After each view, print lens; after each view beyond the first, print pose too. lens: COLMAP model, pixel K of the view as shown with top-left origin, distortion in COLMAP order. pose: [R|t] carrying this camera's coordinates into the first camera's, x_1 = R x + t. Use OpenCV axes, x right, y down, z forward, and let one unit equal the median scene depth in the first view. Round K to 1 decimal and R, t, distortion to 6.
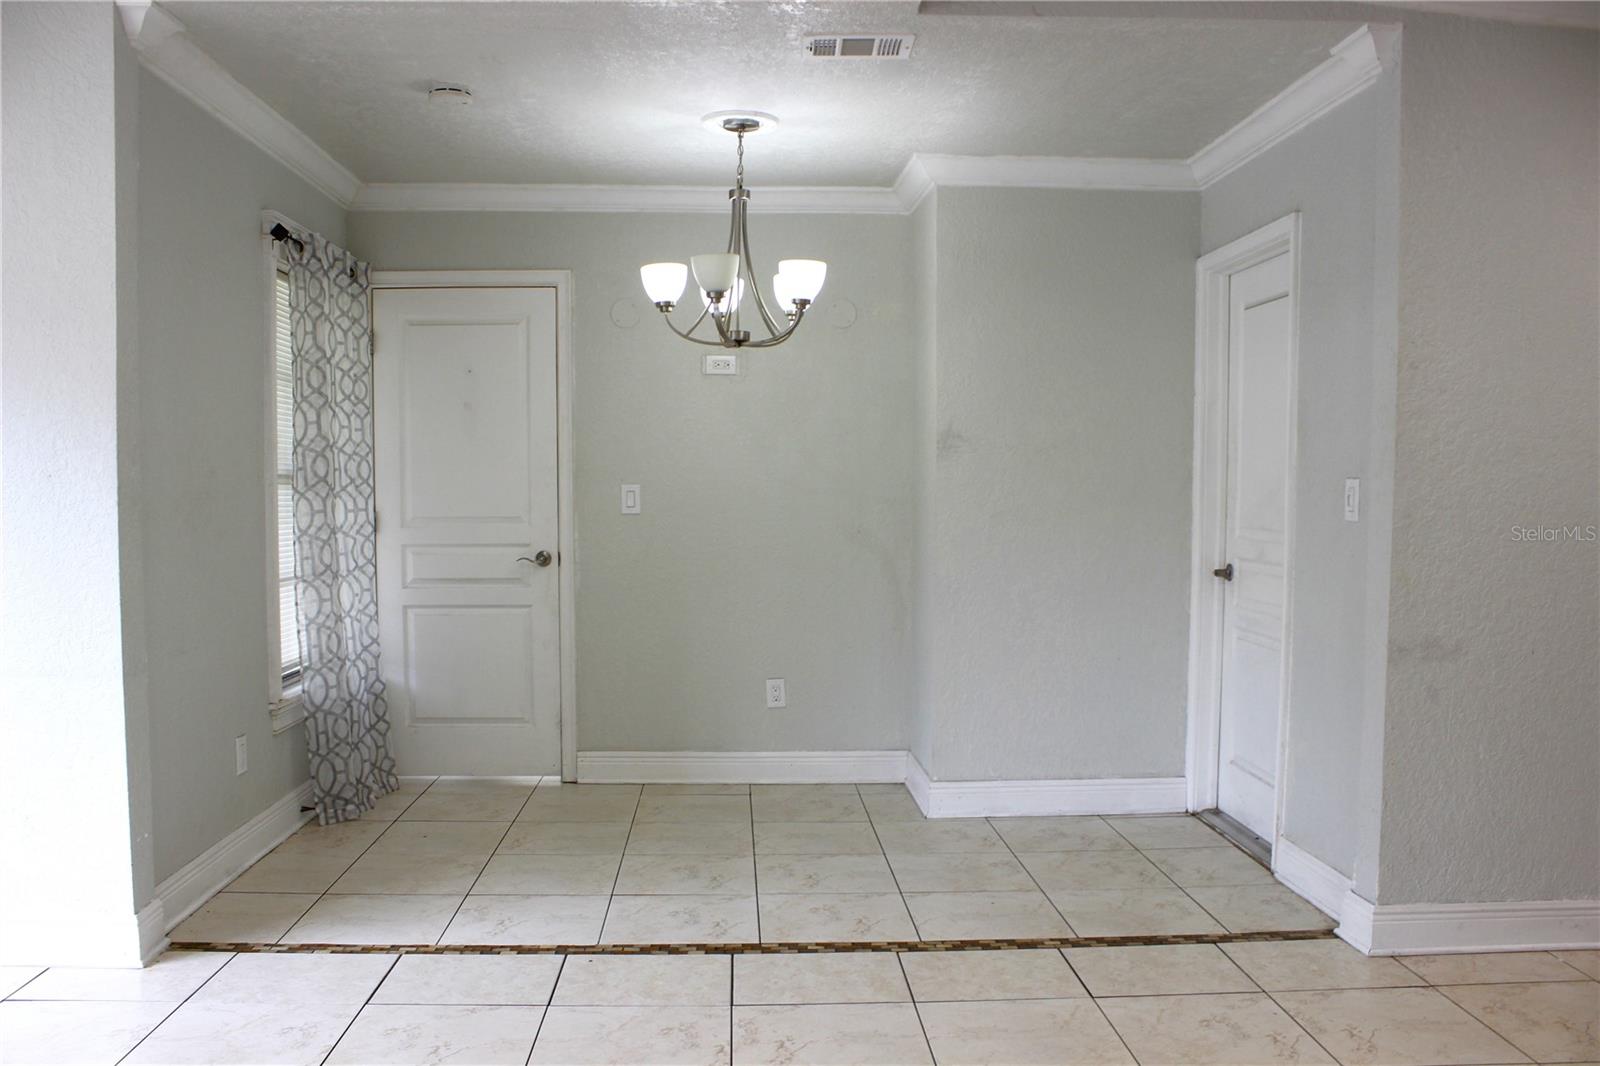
lens RADIAL K [[1367.8, 0, 805.0], [0, 1367.8, 559.4], [0, 0, 1]] dist [-0.161485, 0.154331]
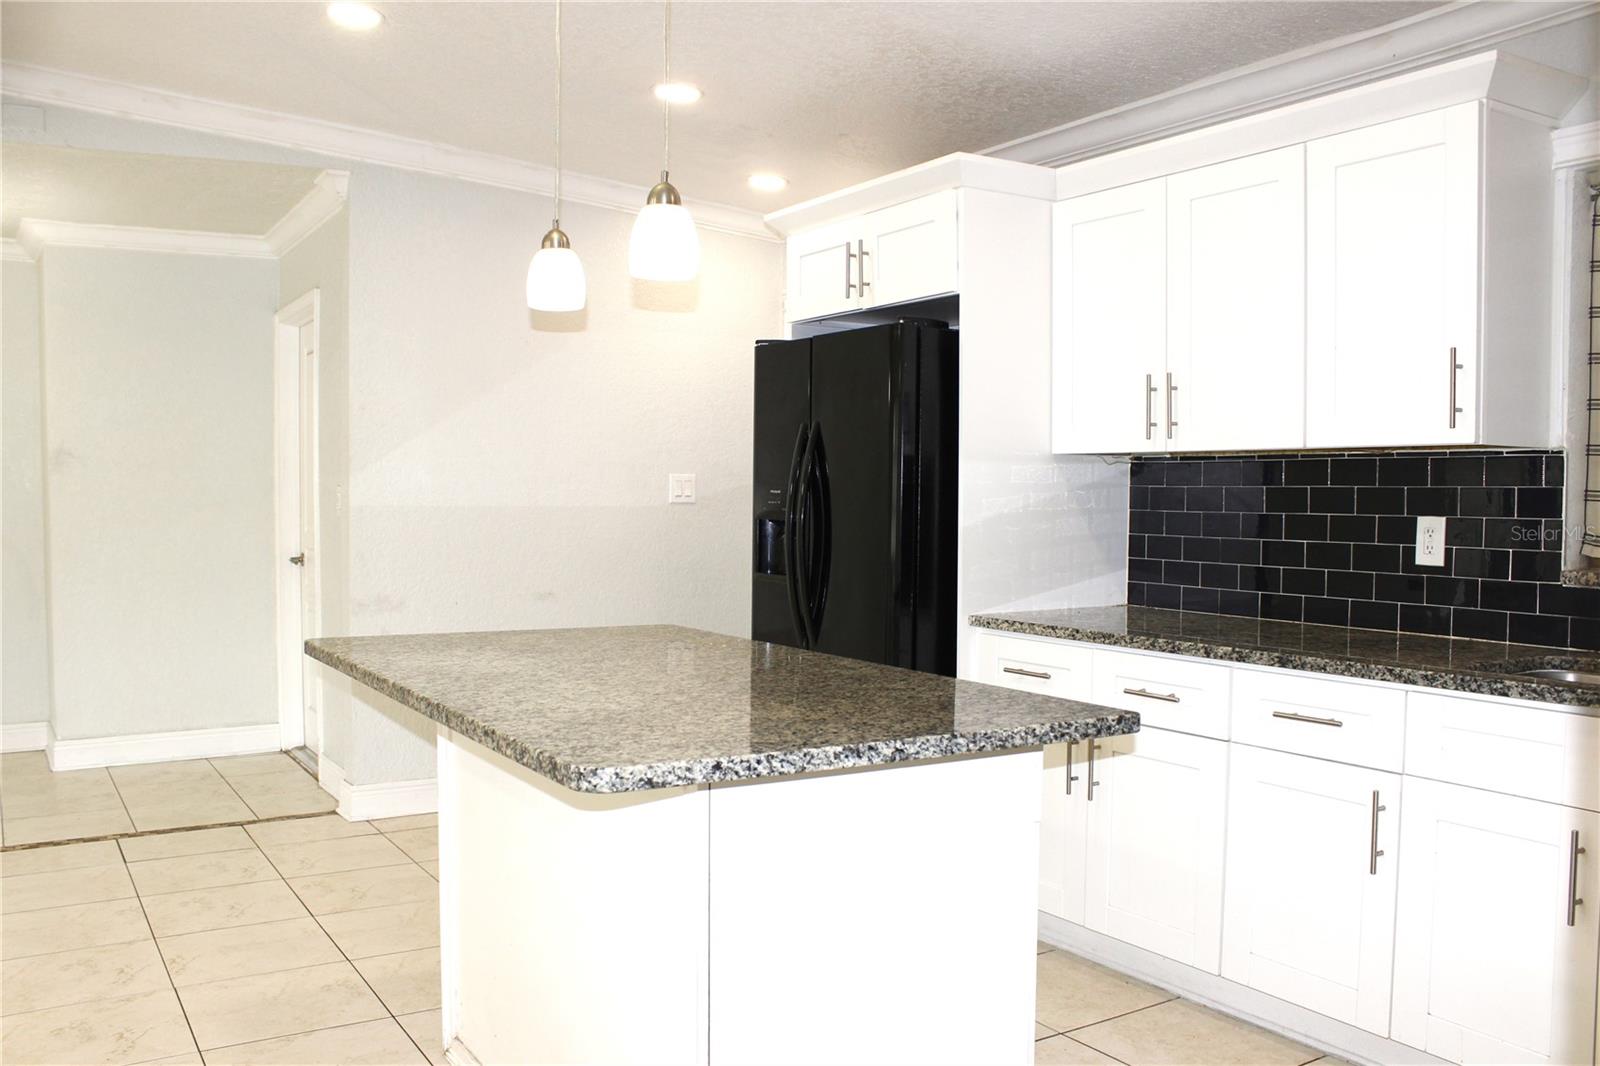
lens RADIAL K [[1350.2, 0, 800.1], [0, 1350.2, 560.8], [0, 0, 1]] dist [-0.168533, 0.158763]
pose [[0.872074, -0.028480, 0.488544, 0.128544], [0.030241, 0.999533, 0.004287, 0.022262], [-0.488438, 0.011036, 0.872529, -0.376581]]
